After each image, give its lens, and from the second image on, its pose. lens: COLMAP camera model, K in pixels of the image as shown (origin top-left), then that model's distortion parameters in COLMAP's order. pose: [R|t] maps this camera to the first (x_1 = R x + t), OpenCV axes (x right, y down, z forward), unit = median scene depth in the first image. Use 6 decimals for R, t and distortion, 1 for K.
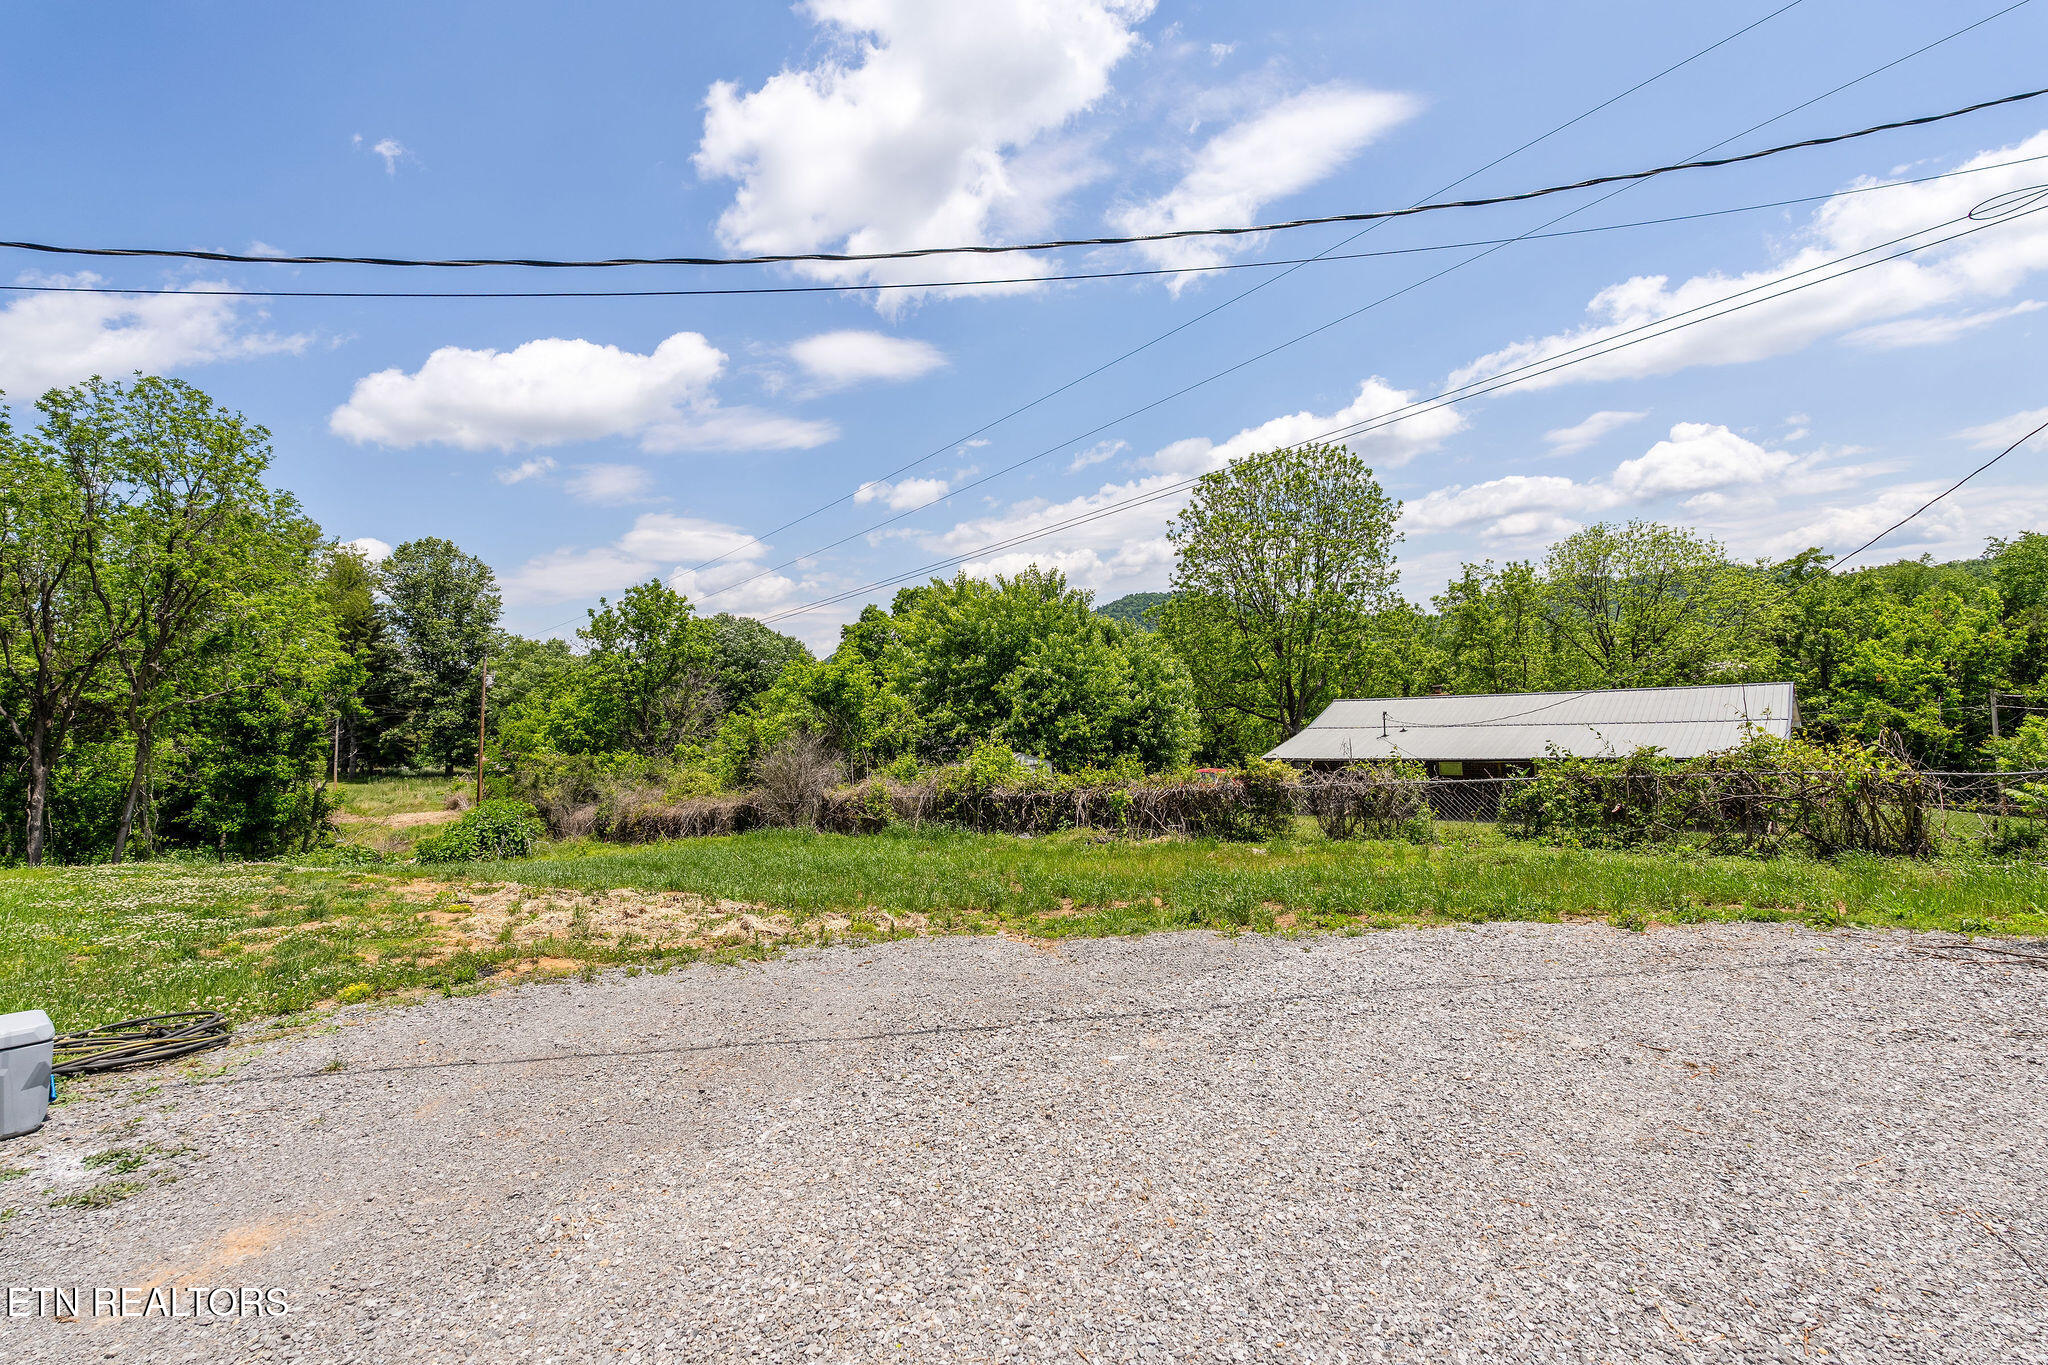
lens RADIAL K [[900.9, 0, 1016.9], [0, 900.9, 680.6], [0, 0, 1]] dist [0.001943, -0.000112]
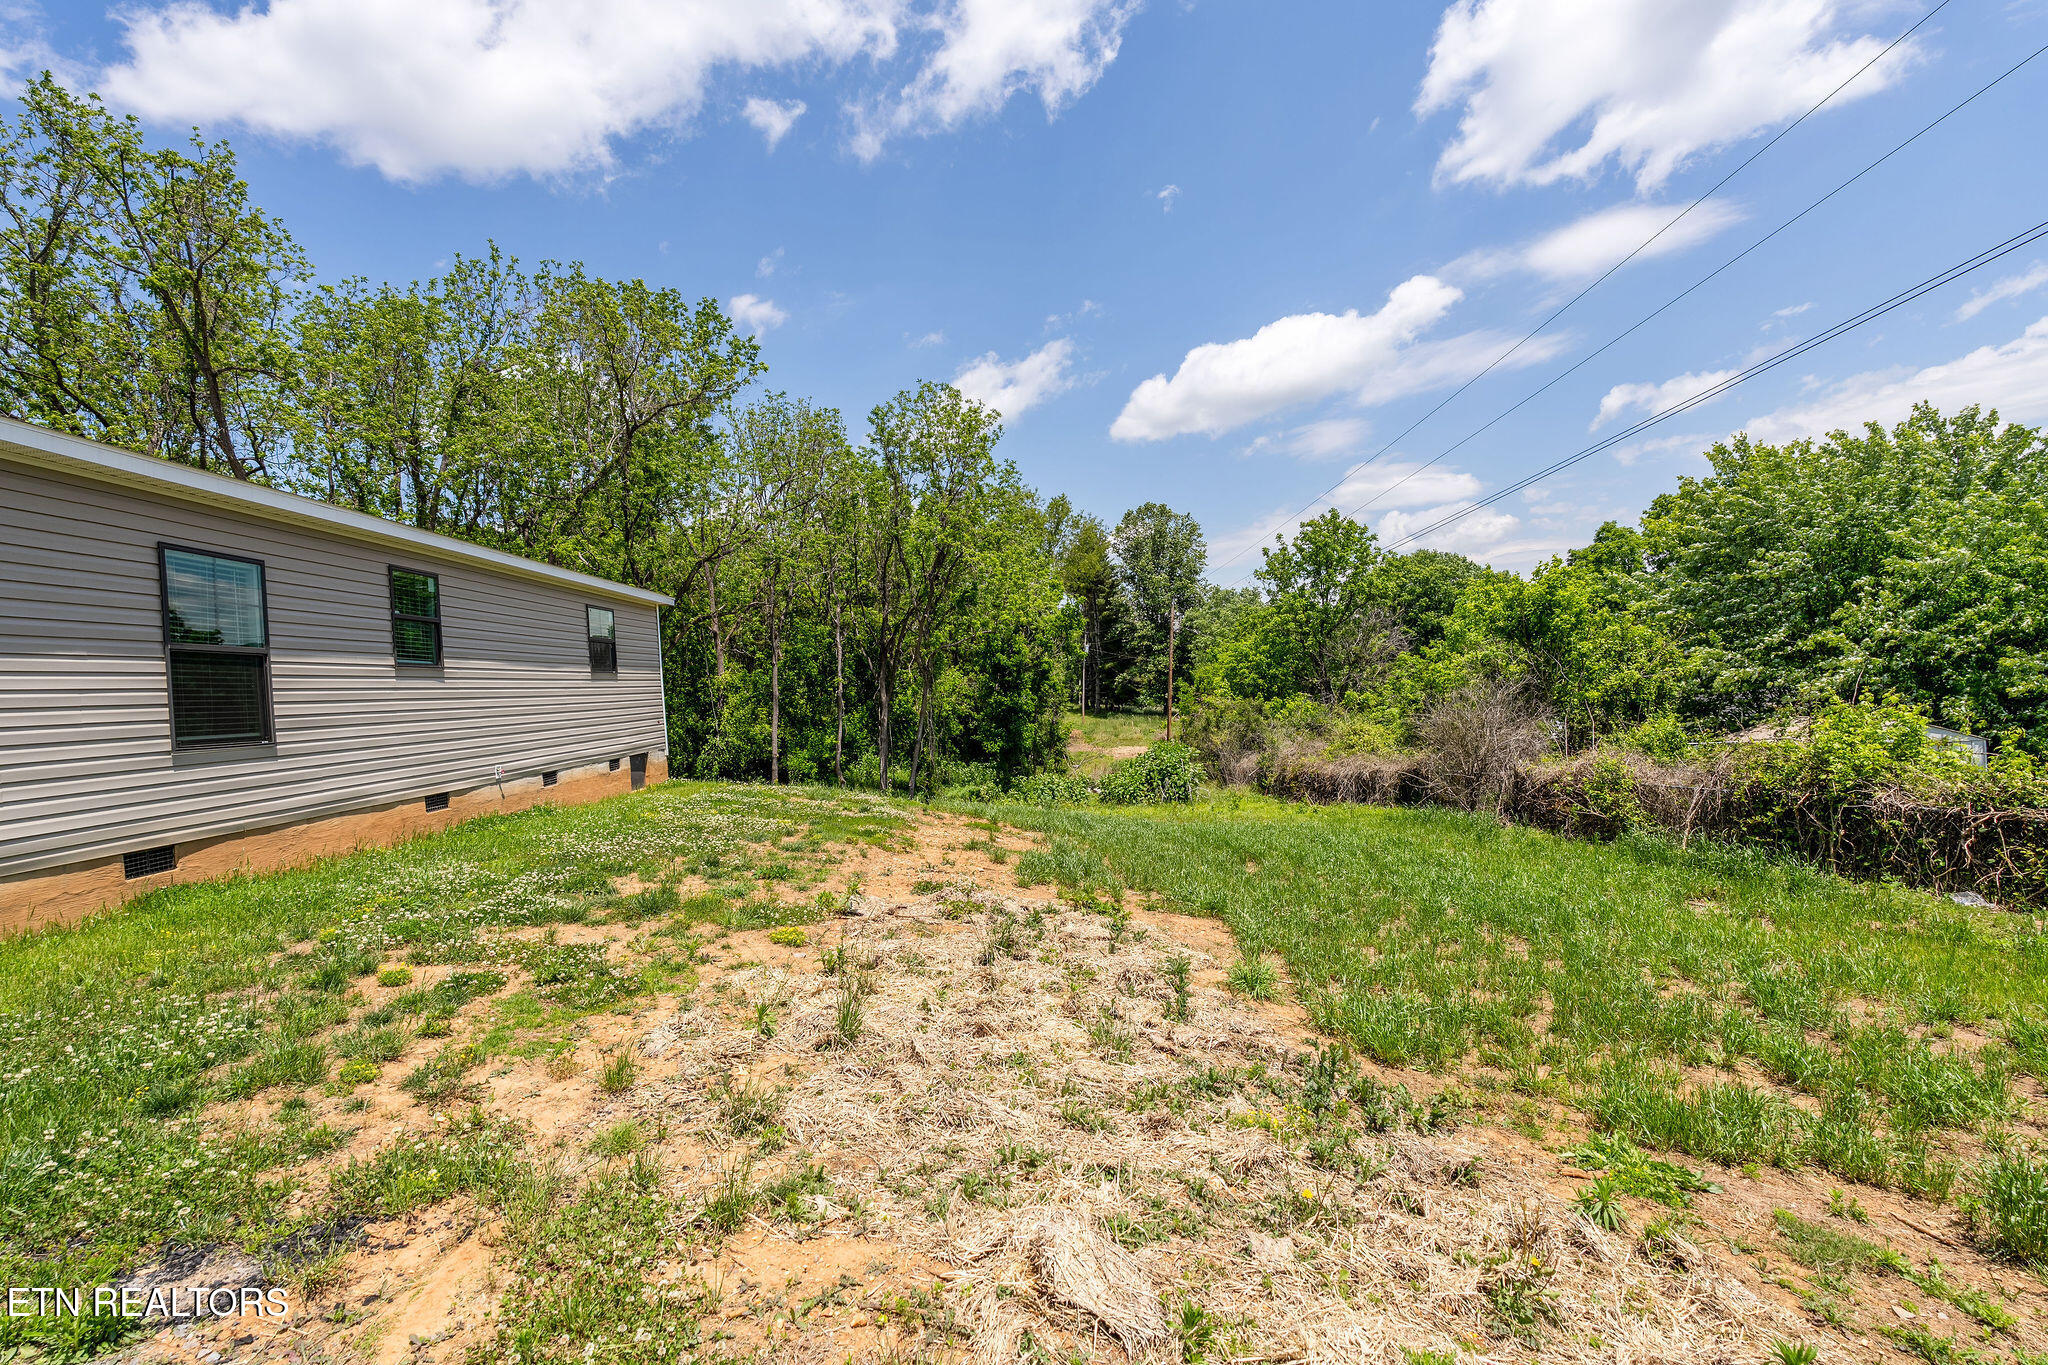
lens RADIAL K [[900.9, 0, 1016.9], [0, 900.9, 680.6], [0, 0, 1]] dist [0.001943, -0.000112]
pose [[0.732247, 0.019356, -0.680764, -0.014689], [0.019326, 0.998603, 0.049180, 0.009916], [0.680765, -0.049169, 0.730850, 0.126080]]
